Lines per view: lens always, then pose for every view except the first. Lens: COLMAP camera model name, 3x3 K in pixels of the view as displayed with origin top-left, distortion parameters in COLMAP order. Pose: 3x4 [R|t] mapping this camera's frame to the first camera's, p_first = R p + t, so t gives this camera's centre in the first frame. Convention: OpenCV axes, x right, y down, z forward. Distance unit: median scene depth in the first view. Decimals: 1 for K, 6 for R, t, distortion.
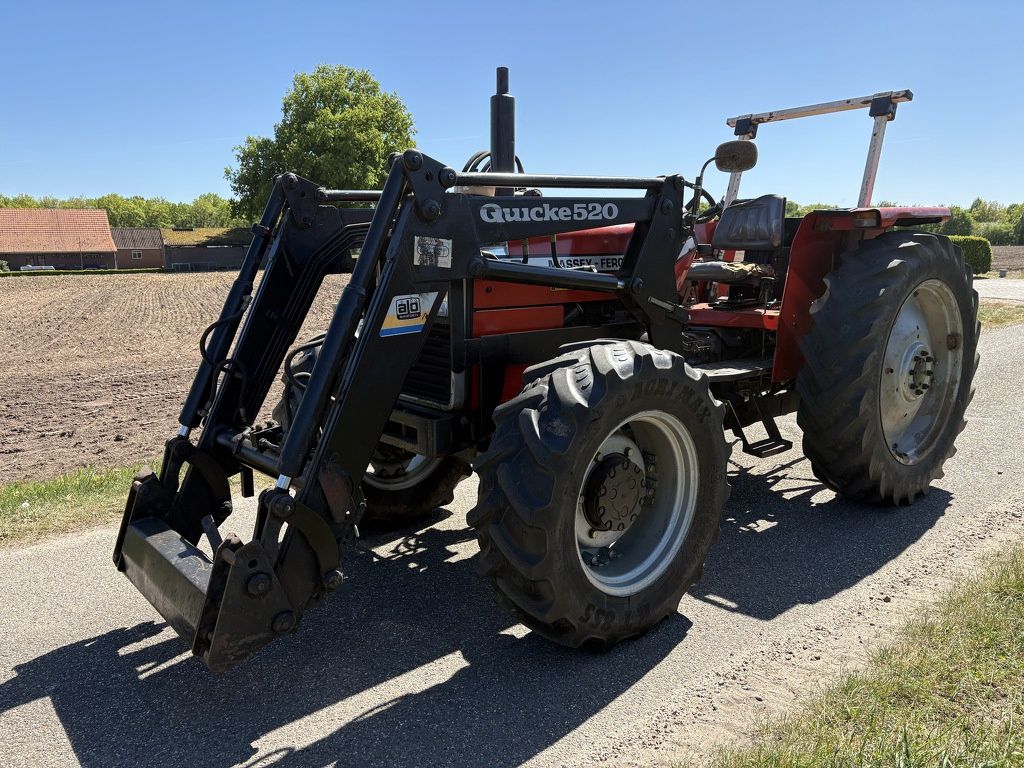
lens RADIAL K [[758.7, 0, 512.0], [0, 758.7, 384.0], [0, 0, 1]] dist [-0.003804, -0.001647]
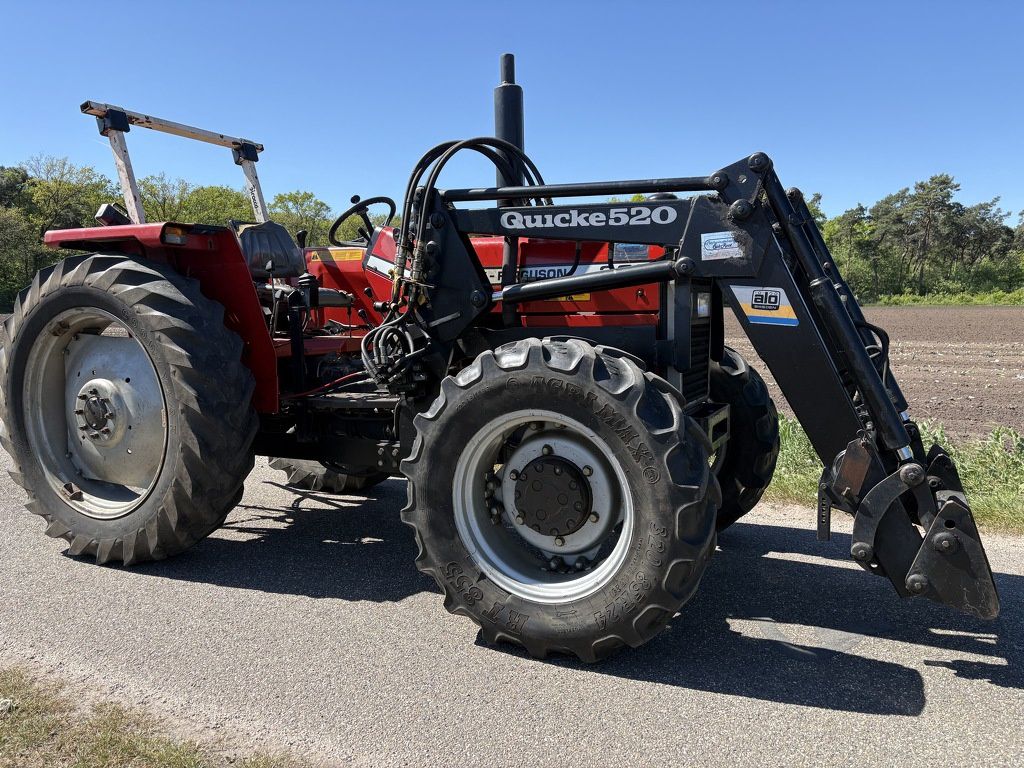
lens RADIAL K [[733.7, 0, 512.0], [0, 733.7, 384.0], [0, 0, 1]] dist [0.062146, -0.001302]
pose [[0.415091, 0.150579, -0.897232, 0.915110], [-0.210704, 0.975306, 0.066203, -0.056289], [0.885045, 0.161570, 0.436568, 0.521390]]
